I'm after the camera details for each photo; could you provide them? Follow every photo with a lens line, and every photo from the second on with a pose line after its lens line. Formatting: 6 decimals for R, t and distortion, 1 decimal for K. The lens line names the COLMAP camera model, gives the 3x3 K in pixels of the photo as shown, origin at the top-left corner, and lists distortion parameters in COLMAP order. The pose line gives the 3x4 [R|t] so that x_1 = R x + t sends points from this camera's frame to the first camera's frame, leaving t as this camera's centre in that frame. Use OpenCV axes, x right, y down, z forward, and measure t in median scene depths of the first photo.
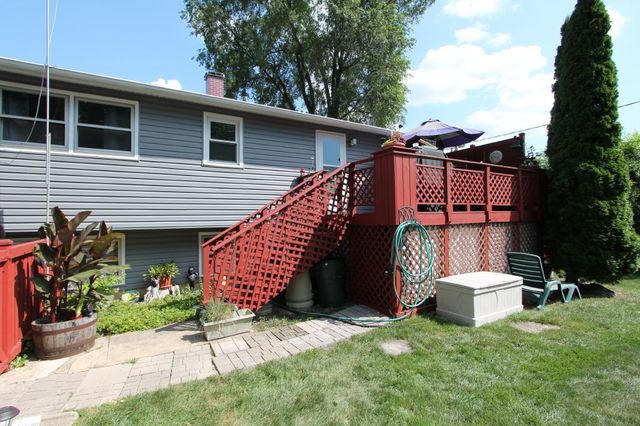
lens RADIAL K [[298.1, 0, 316.0], [0, 298.1, 209.8], [0, 0, 1]] dist [-0.025894, 0.005041]
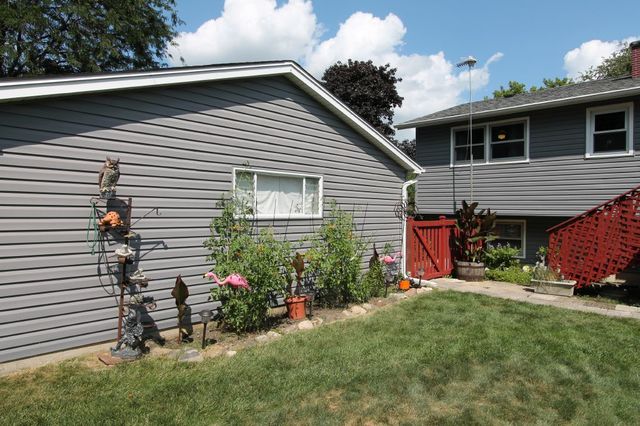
lens RADIAL K [[412.9, 0, 320.0], [0, 412.9, 213.0], [0, 0, 1]] dist [-0.001430, -0.000239]
pose [[0.284368, 0.022062, -0.958461, 0.882835], [0.012618, 0.999562, 0.026752, -0.006576], [0.958632, -0.019702, 0.283965, -0.397866]]
